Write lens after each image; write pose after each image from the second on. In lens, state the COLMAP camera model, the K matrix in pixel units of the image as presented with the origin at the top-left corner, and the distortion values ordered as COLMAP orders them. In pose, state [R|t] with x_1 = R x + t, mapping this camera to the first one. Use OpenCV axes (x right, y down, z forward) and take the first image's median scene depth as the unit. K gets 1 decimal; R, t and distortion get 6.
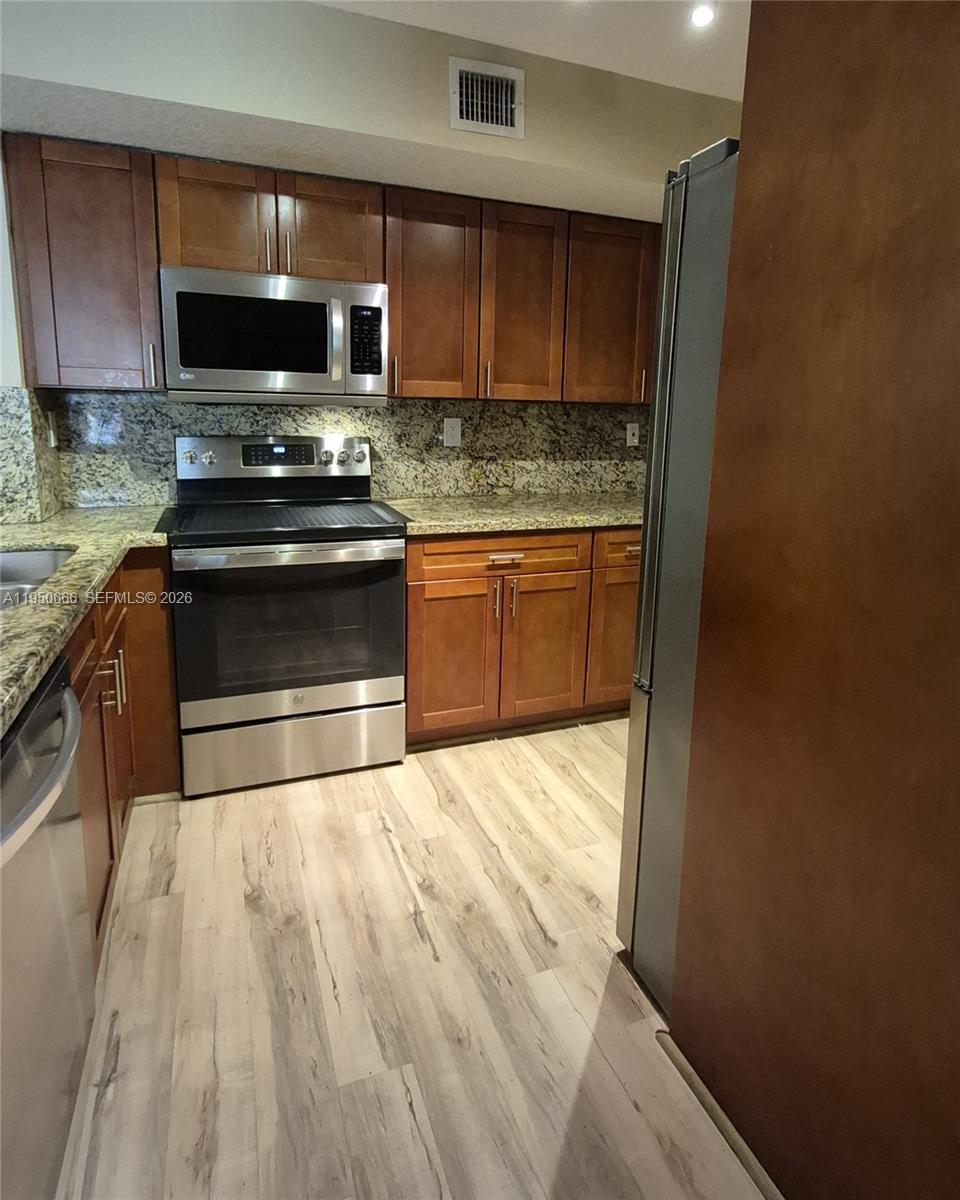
lens RADIAL K [[669.0, 0, 480.1], [0, 669.0, 527.4], [0, 0, 1]] dist [-0.002007, 0.000161]
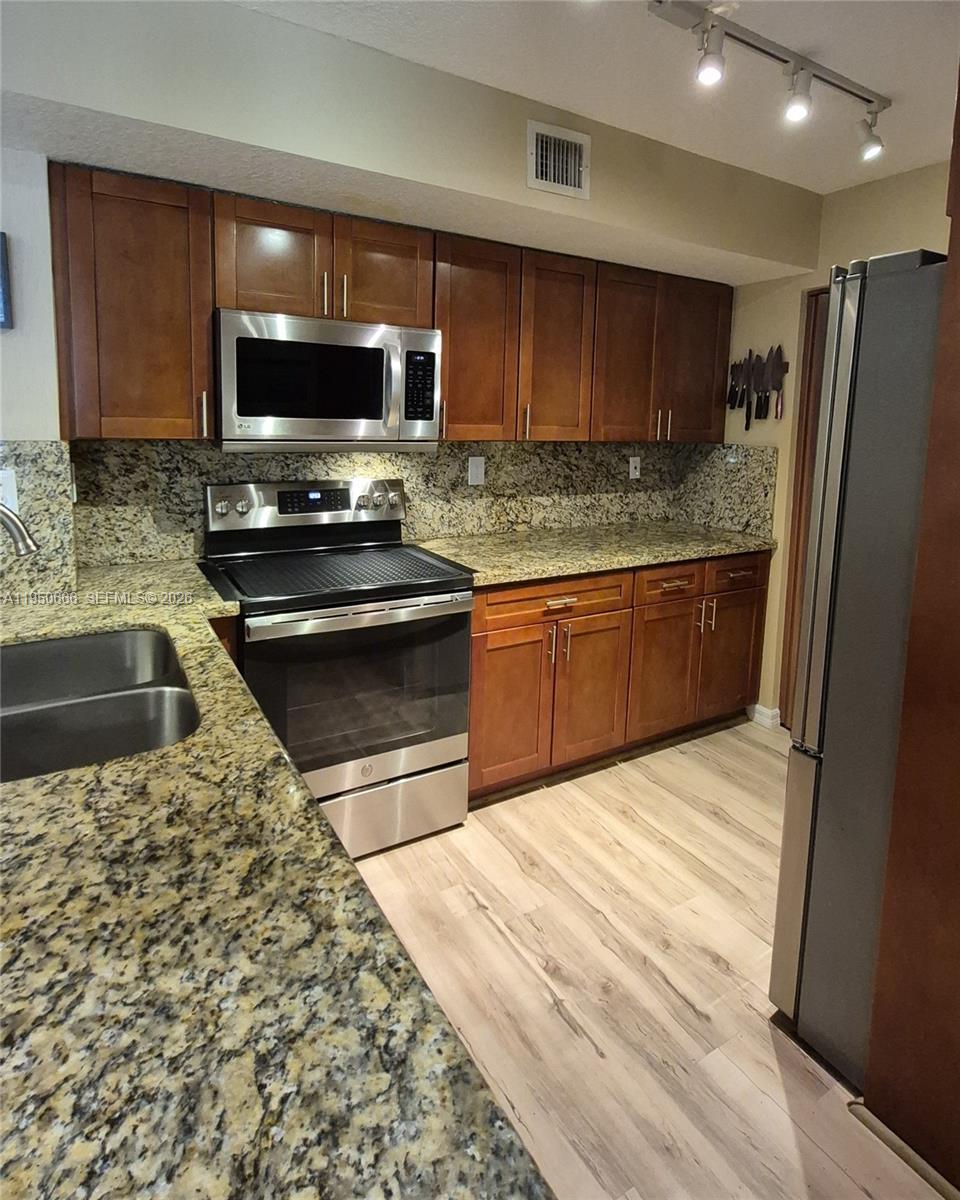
lens RADIAL K [[669.1, 0, 479.4], [0, 669.1, 493.4], [0, 0, 1]] dist [0.001492, -0.001644]
pose [[0.985303, -0.016193, 0.170045, -0.240576], [0.025540, 0.998272, -0.052924, -0.065499], [-0.168895, 0.056489, 0.984014, 0.030973]]
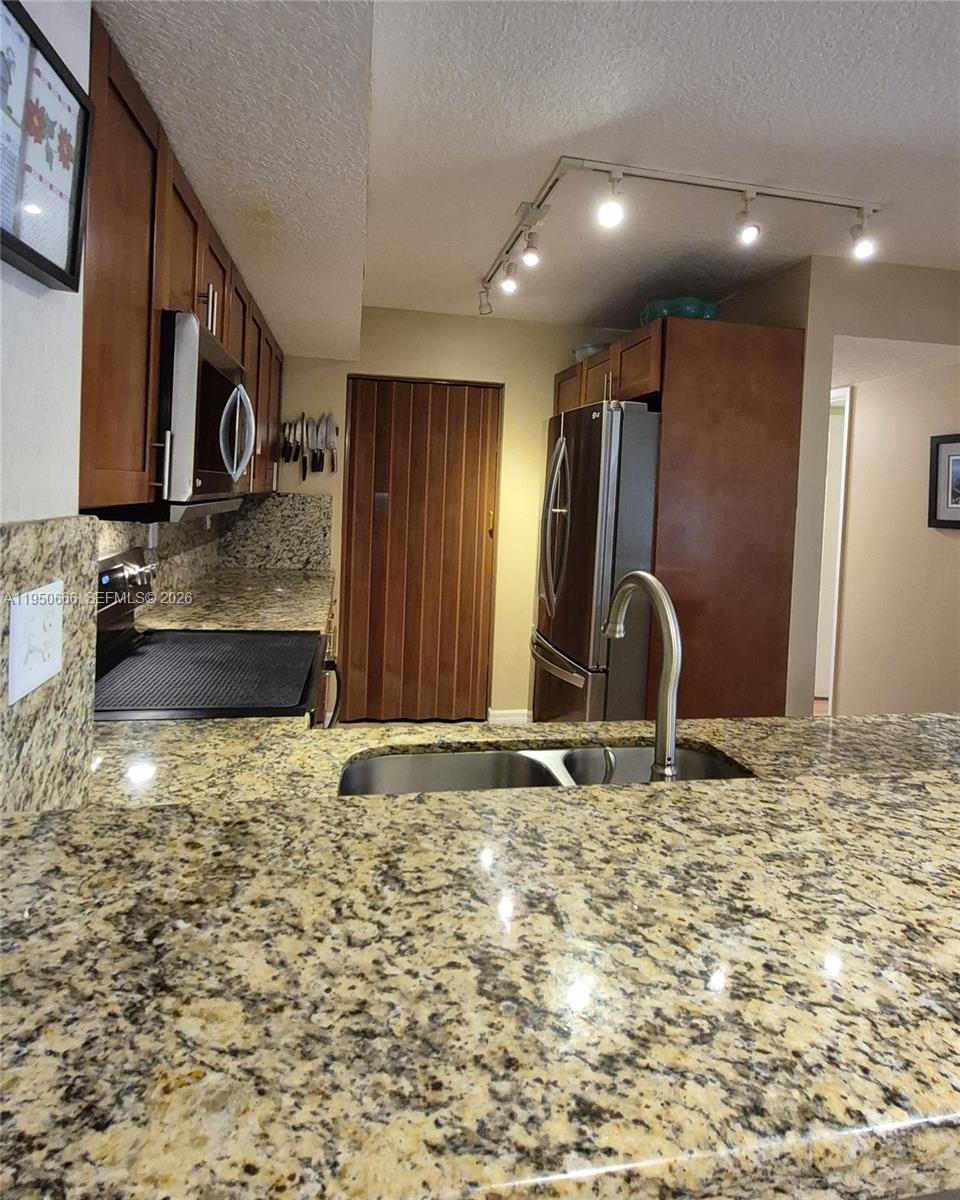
lens RADIAL K [[674.0, 0, 476.8], [0, 674.0, 512.9], [0, 0, 1]] dist [0.002839, -0.001842]
pose [[0.176047, -0.049321, 0.983145, -0.911641], [0.129145, 0.991269, 0.026603, -0.157822], [-0.975873, 0.122285, 0.180880, 0.542027]]
